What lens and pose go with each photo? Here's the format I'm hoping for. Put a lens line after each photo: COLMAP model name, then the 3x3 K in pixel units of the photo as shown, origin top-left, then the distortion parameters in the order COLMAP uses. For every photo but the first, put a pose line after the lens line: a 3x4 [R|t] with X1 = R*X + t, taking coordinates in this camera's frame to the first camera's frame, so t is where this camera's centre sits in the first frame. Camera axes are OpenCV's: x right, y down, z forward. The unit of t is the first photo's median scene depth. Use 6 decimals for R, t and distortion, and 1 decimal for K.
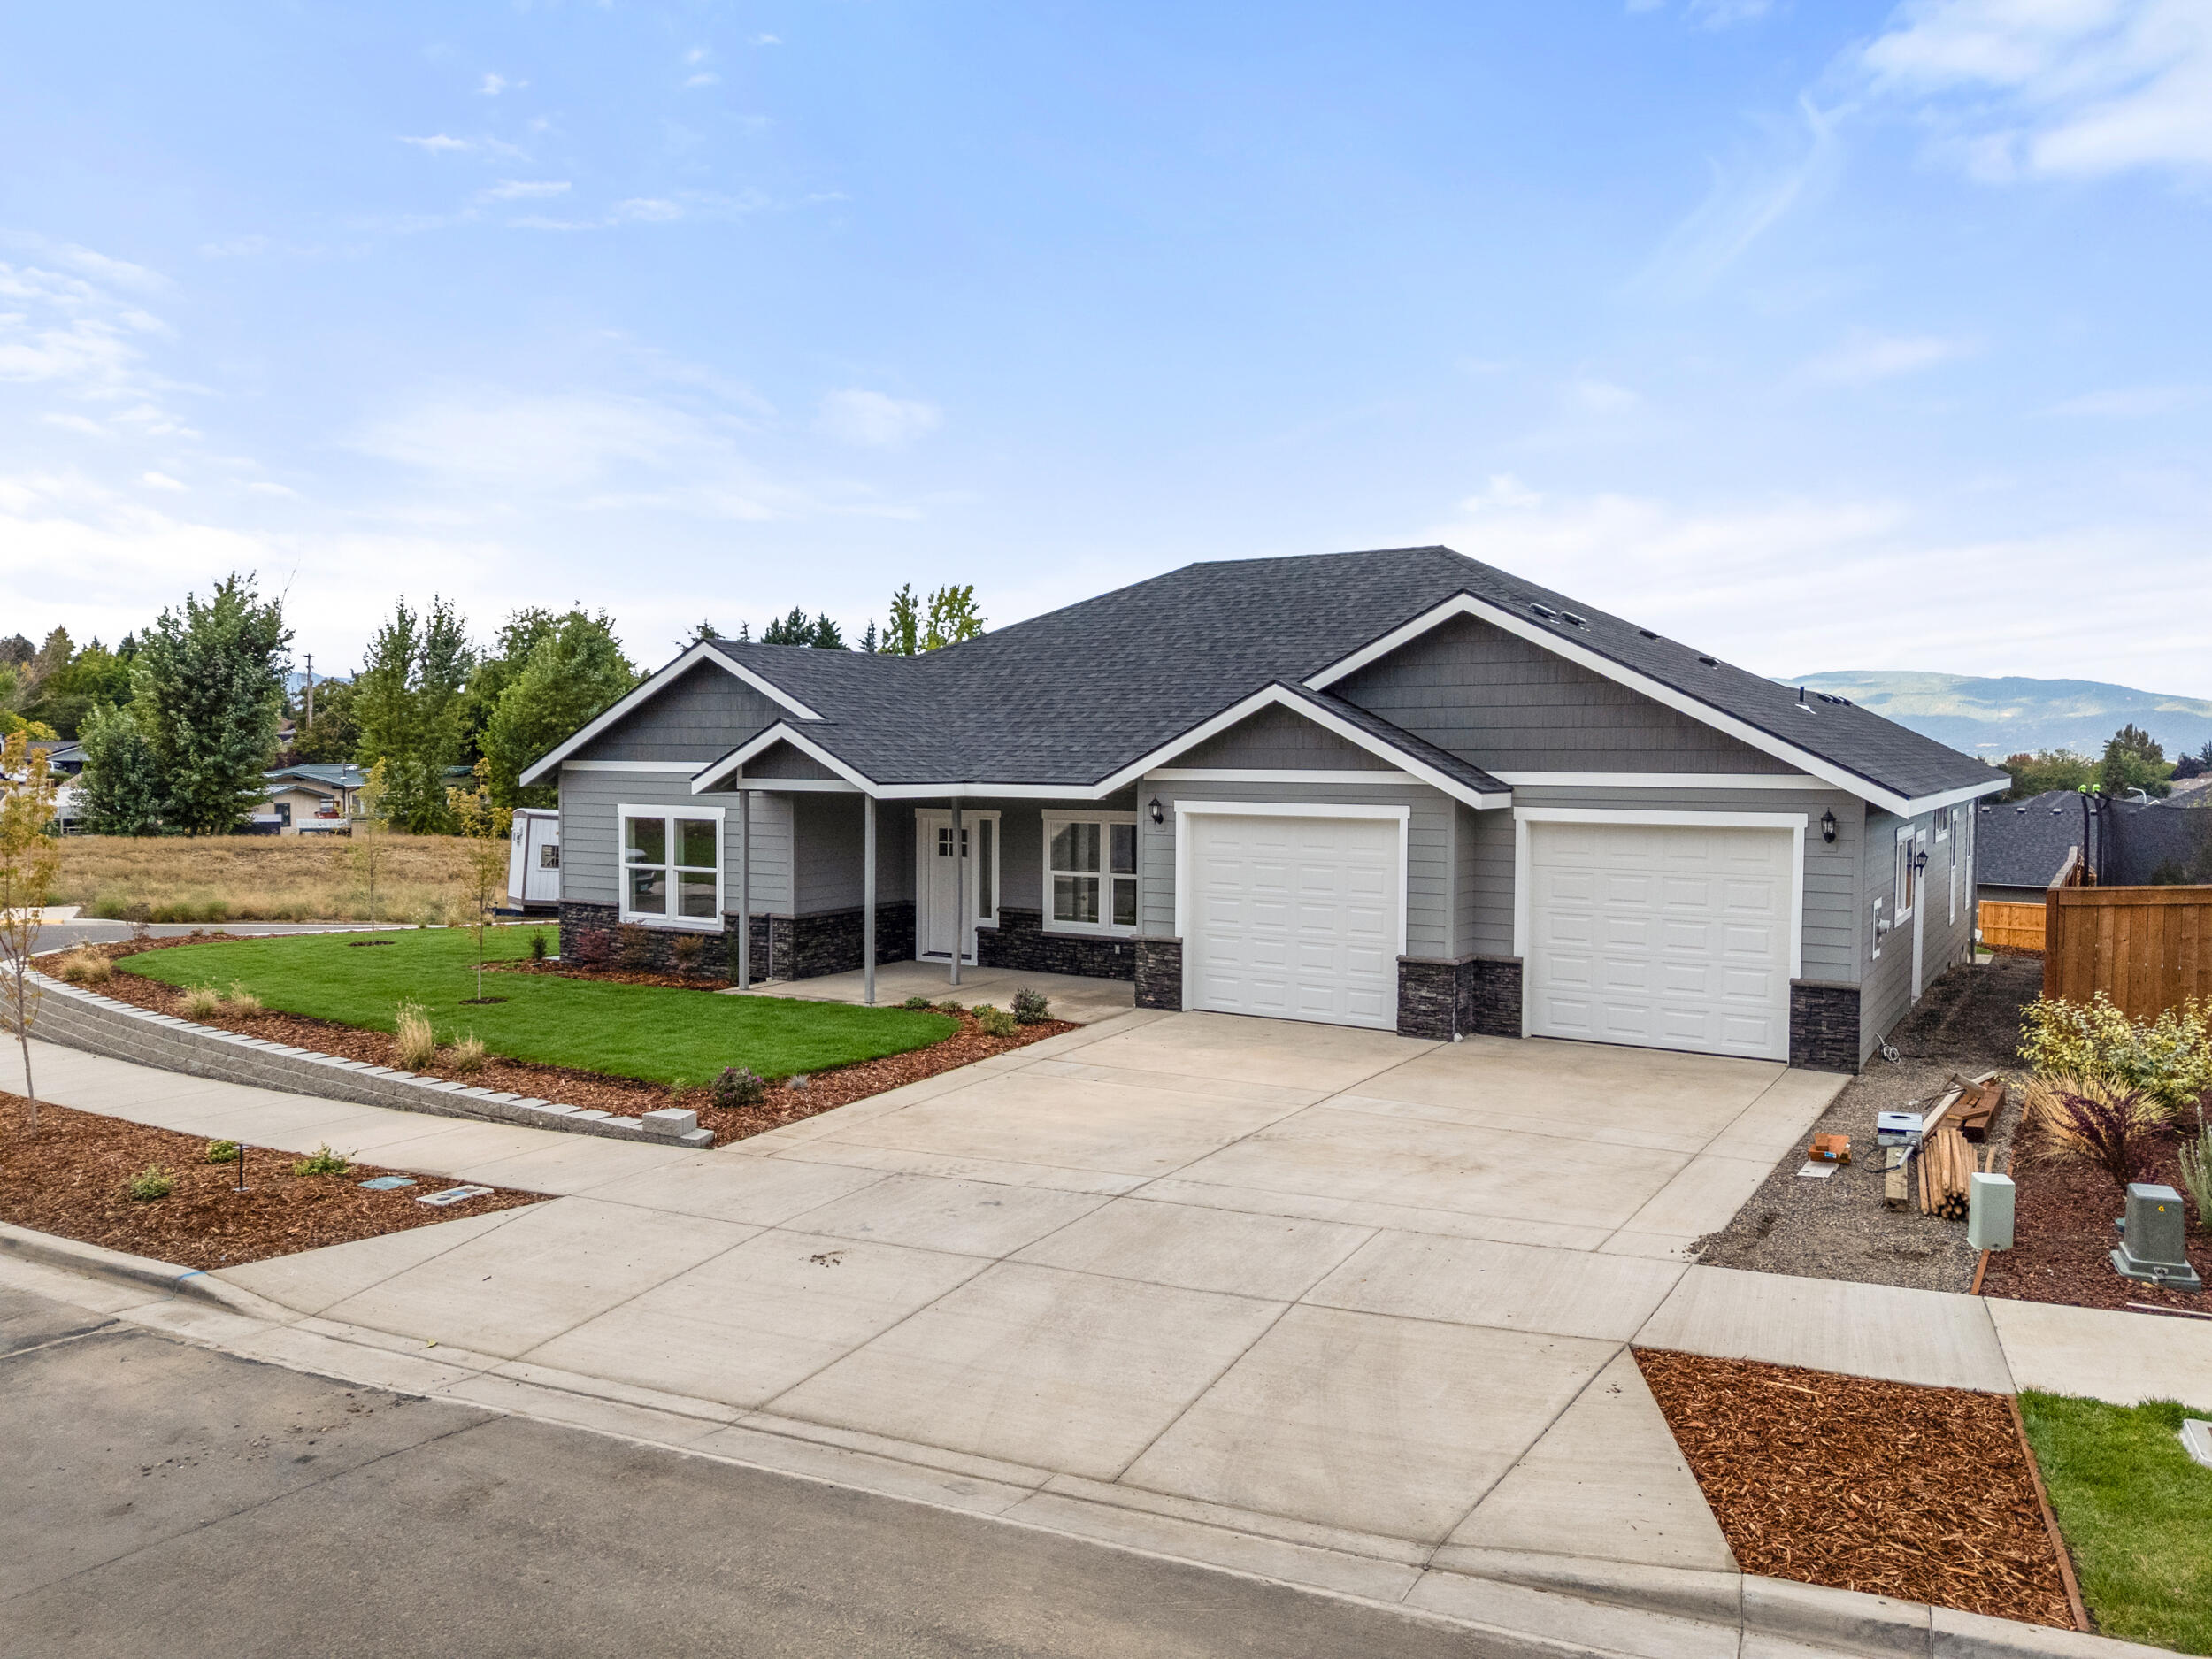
lens RADIAL K [[1626.9, 0, 1109.1], [0, 1626.9, 816.1], [0, 0, 1]] dist [0.113971, -0.140870]
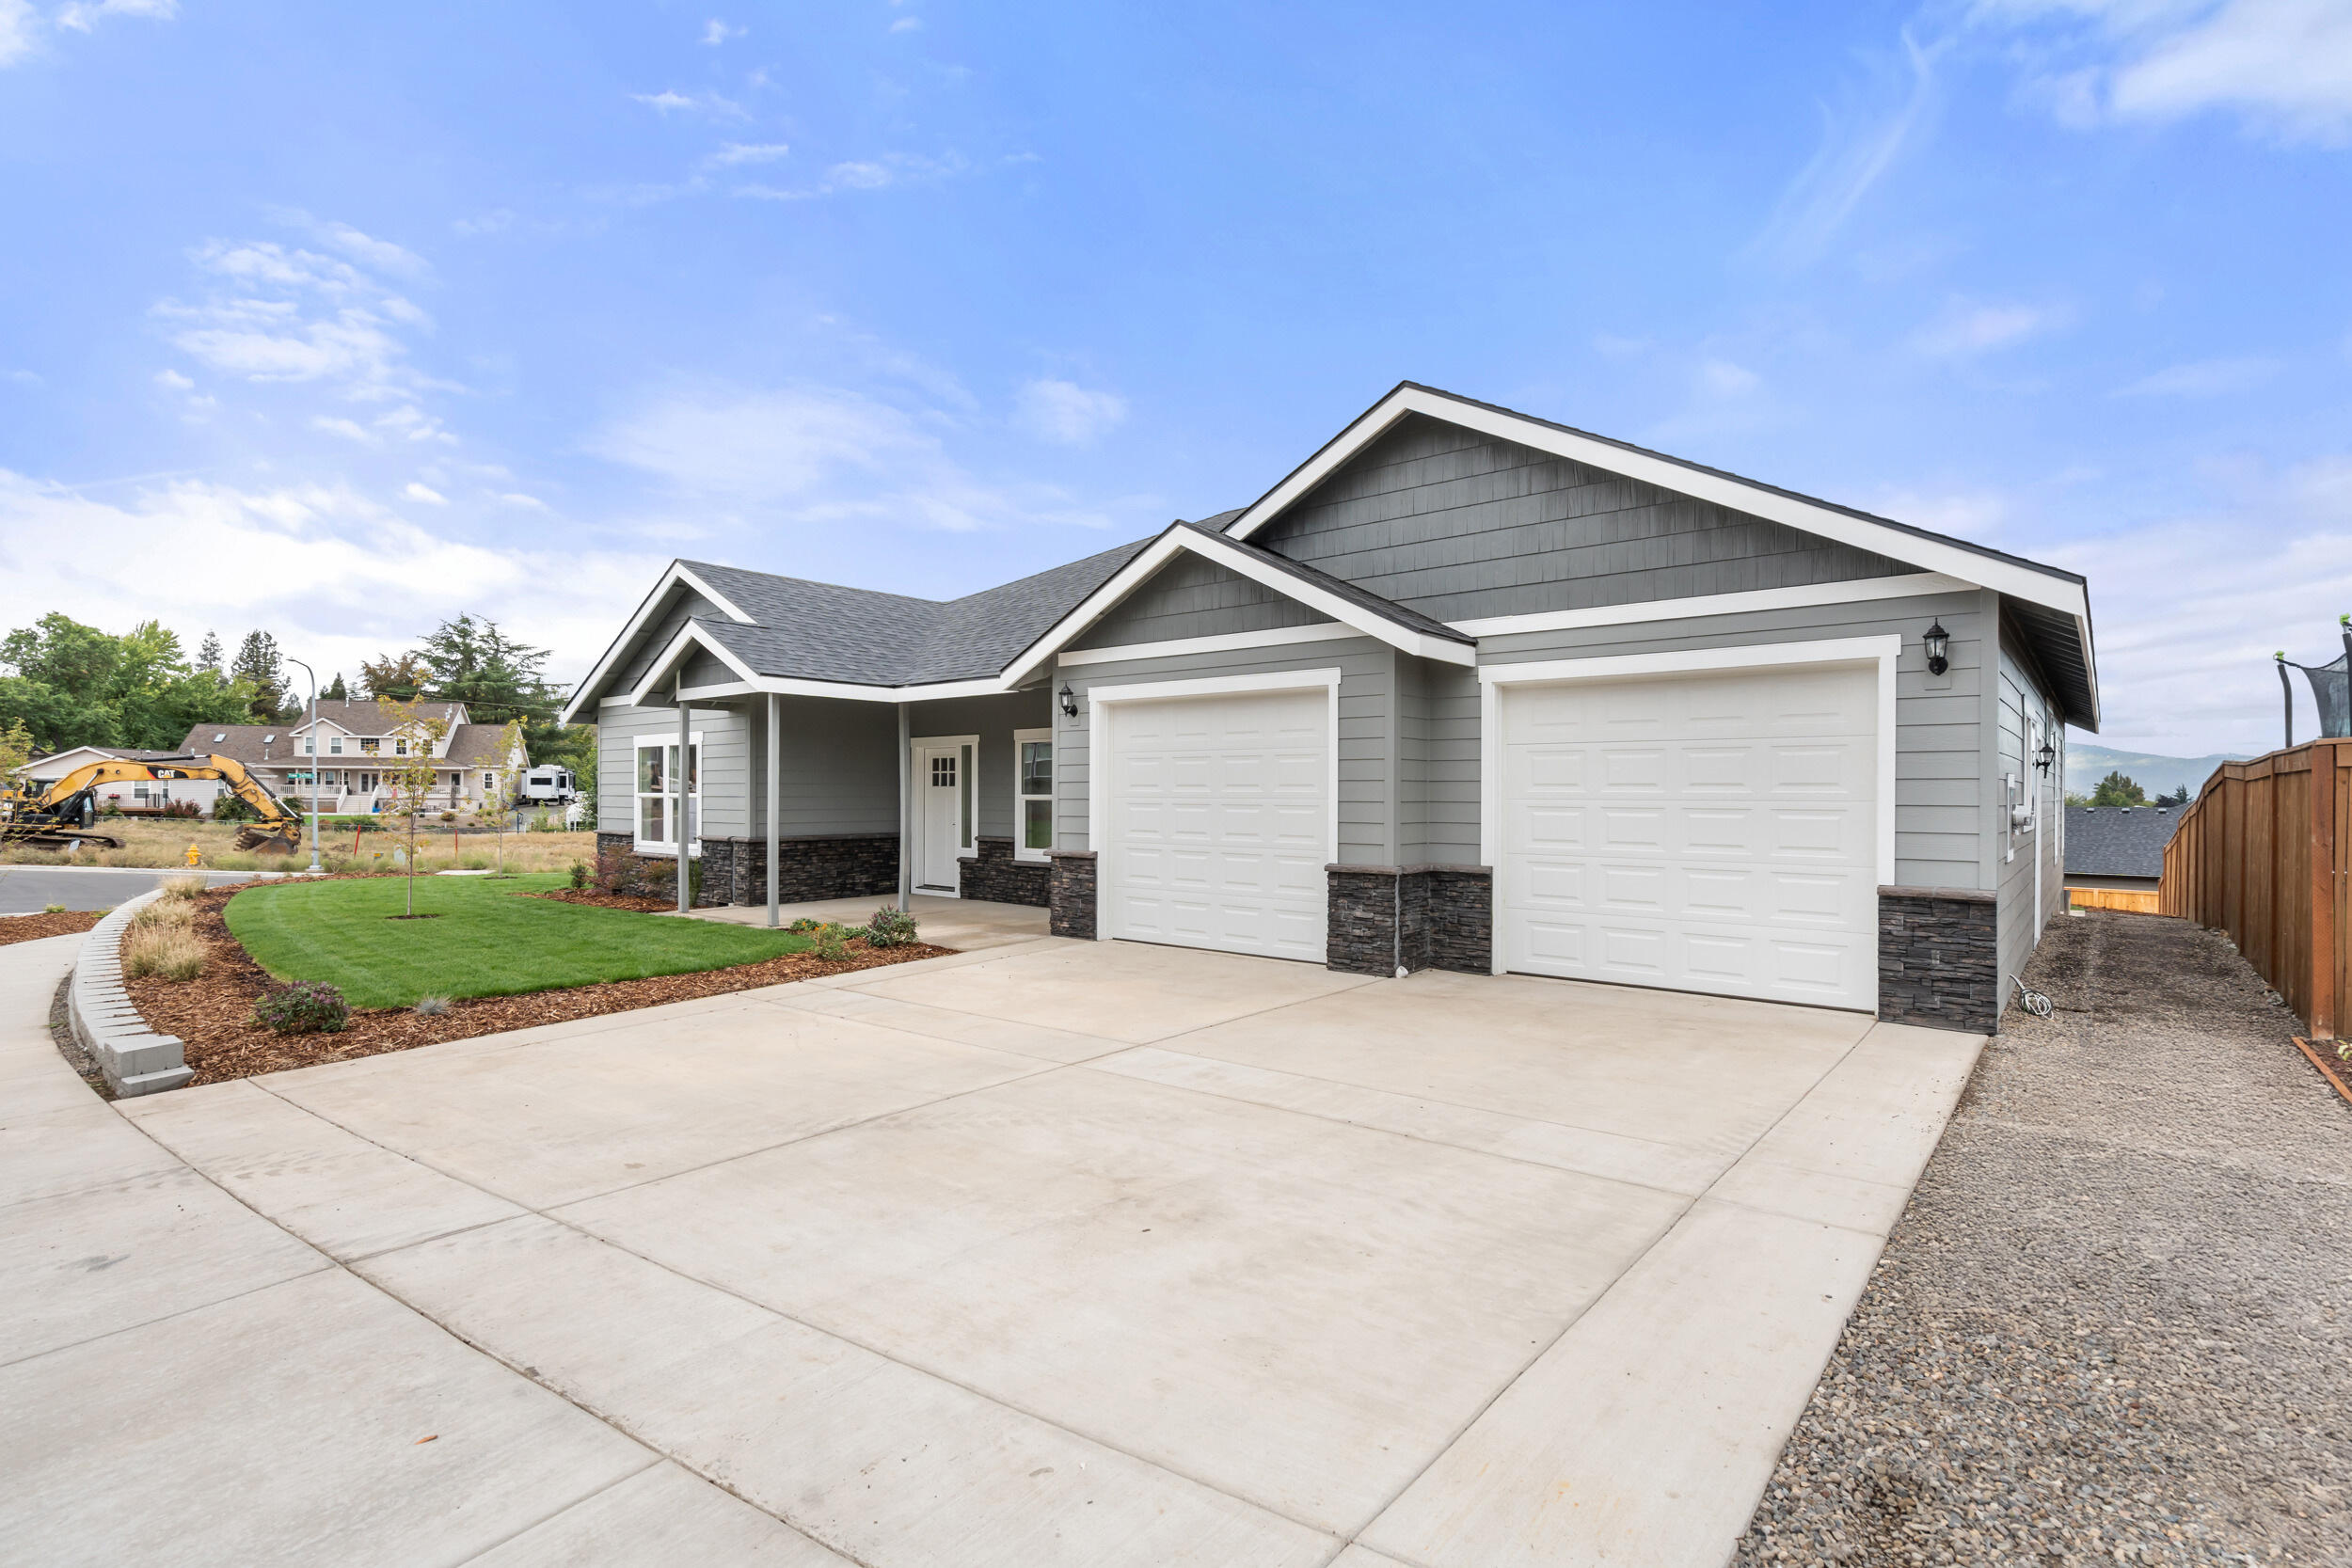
lens RADIAL K [[1110.7, 0, 1176.0], [0, 1110.7, 784.0], [0, 0, 1]] dist [-0.001975, 0.000197]
pose [[0.988909, -0.003422, -0.148483, 0.181892], [-0.004470, 0.998596, -0.052789, 0.074750], [0.148455, 0.052868, 0.987505, 0.469397]]
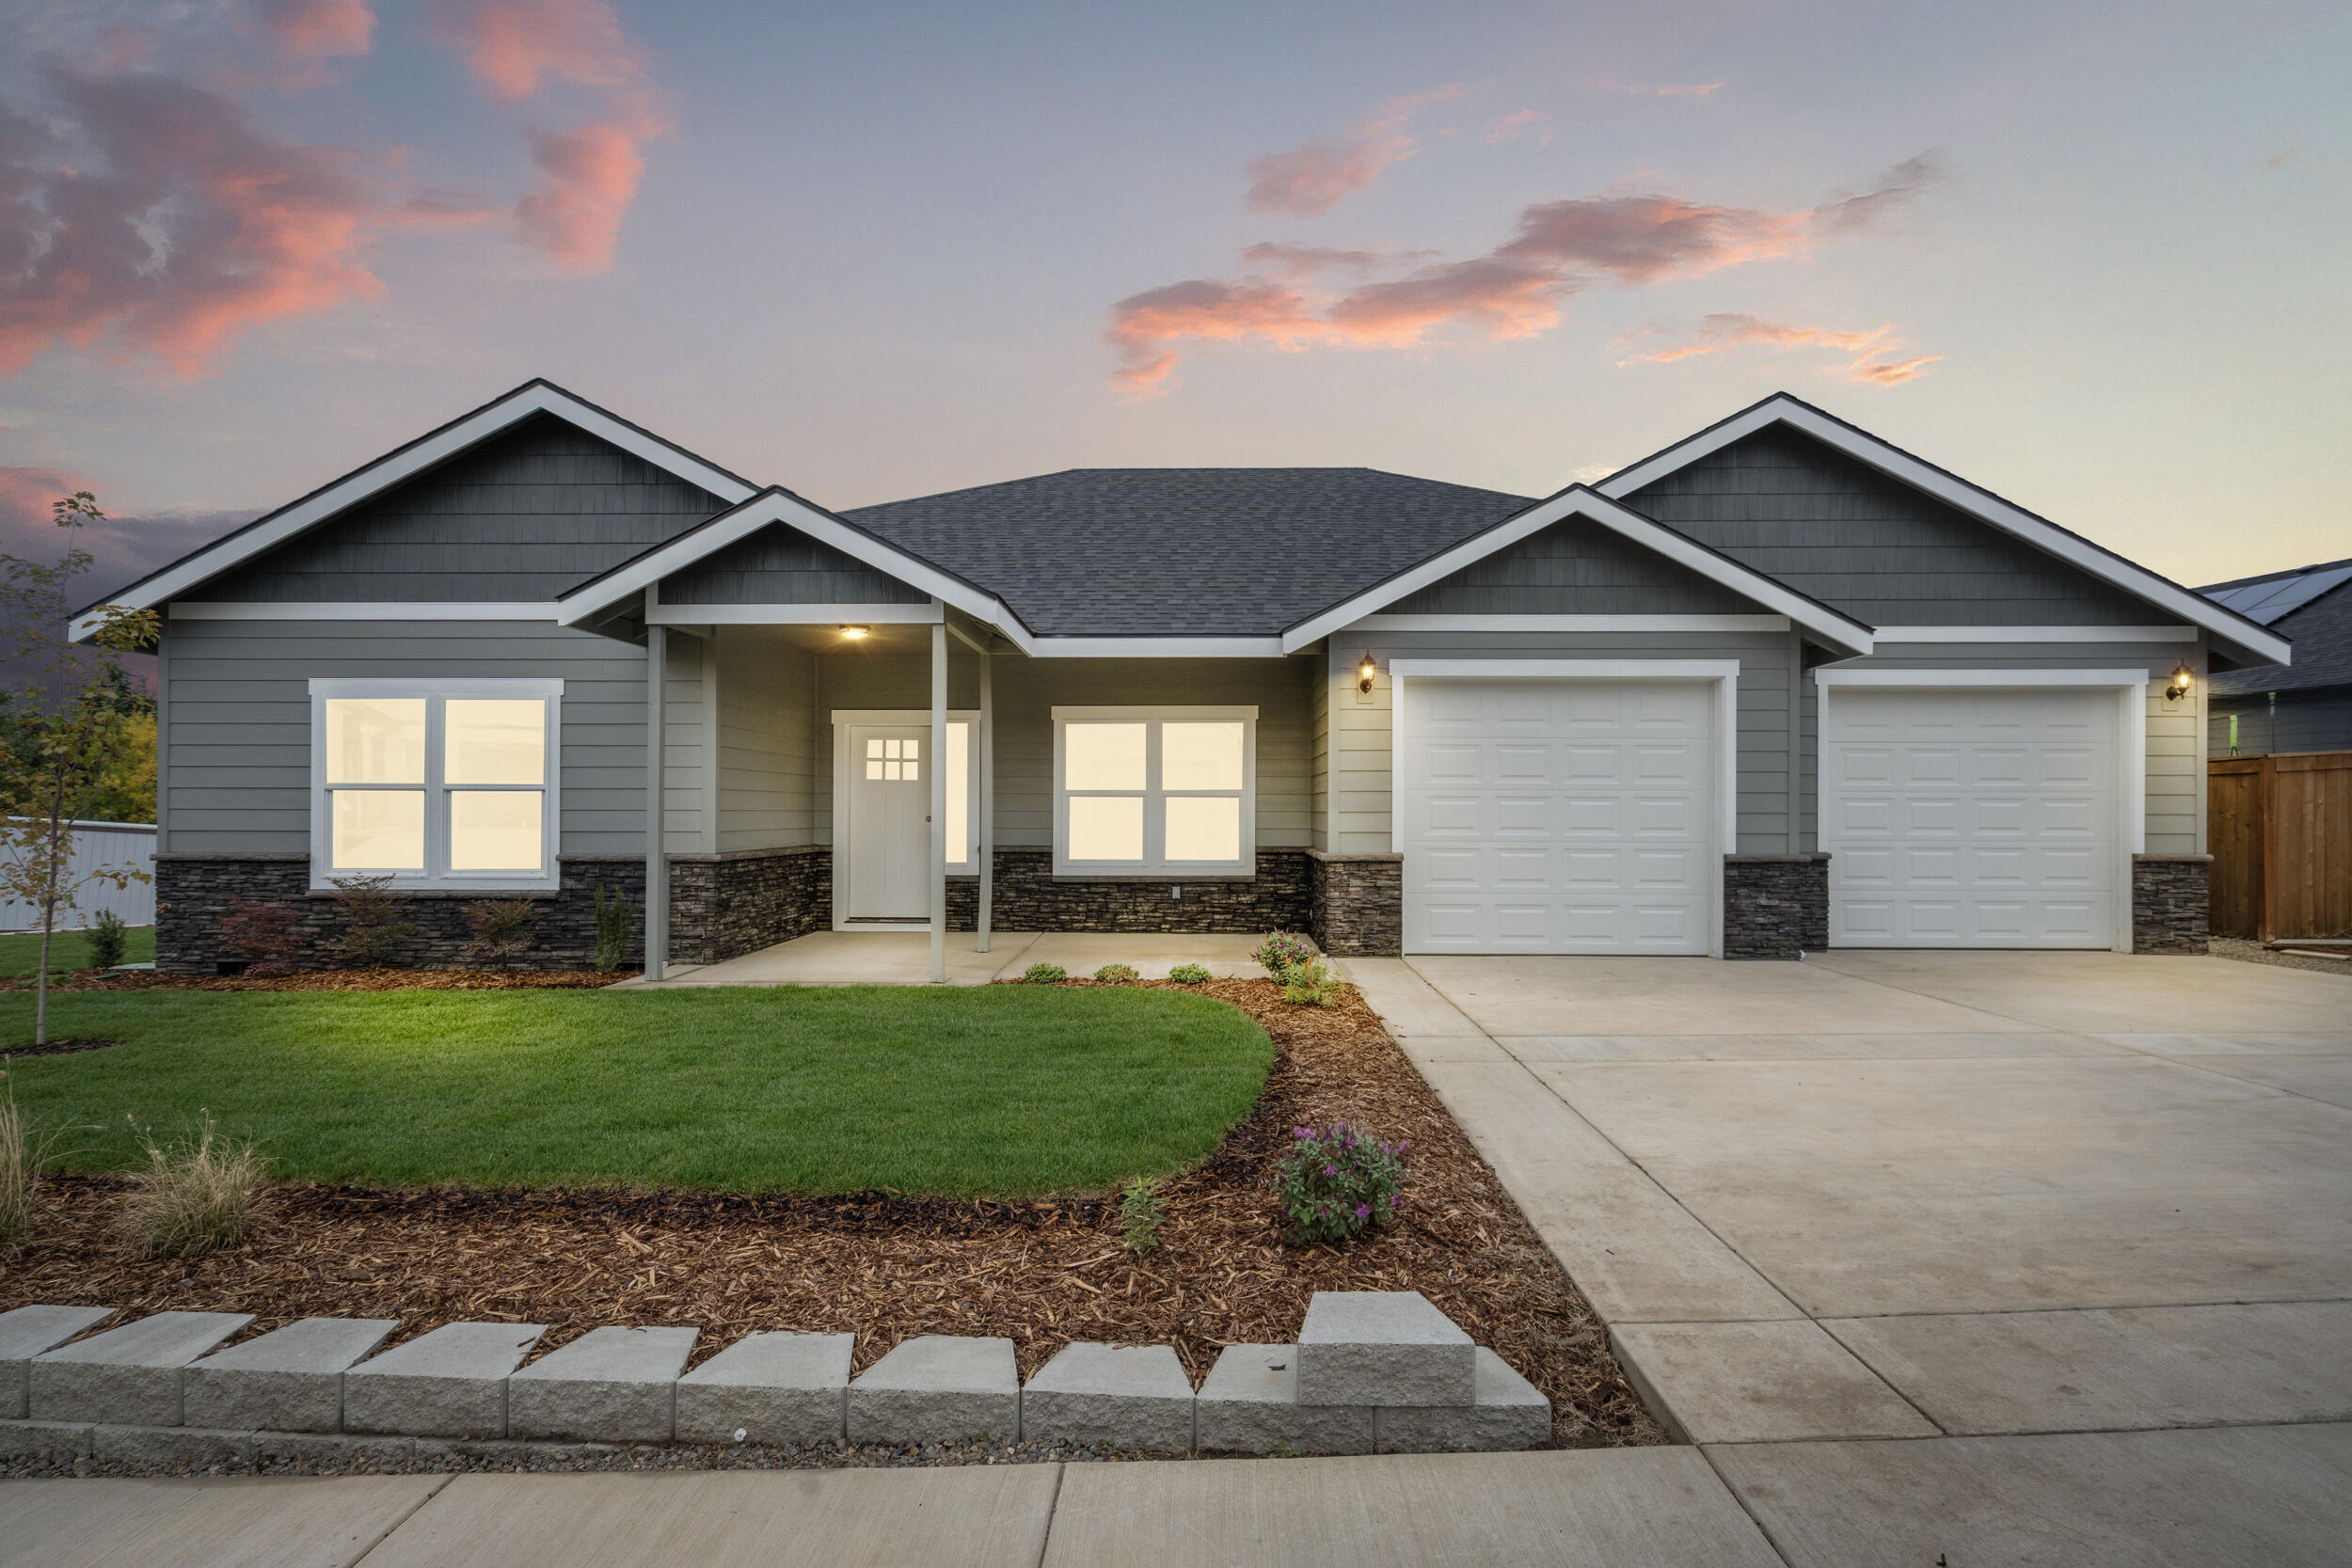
lens RADIAL K [[1136.9, 0, 1176.6], [0, 1136.9, 808.6], [0, 0, 1]] dist [0.002124, 0.000747]
pose [[0.860848, -0.000923, 0.508861, -0.311851], [0.024733, 0.998892, -0.040030, 0.077720], [-0.508261, 0.047045, 0.859917, 0.663803]]
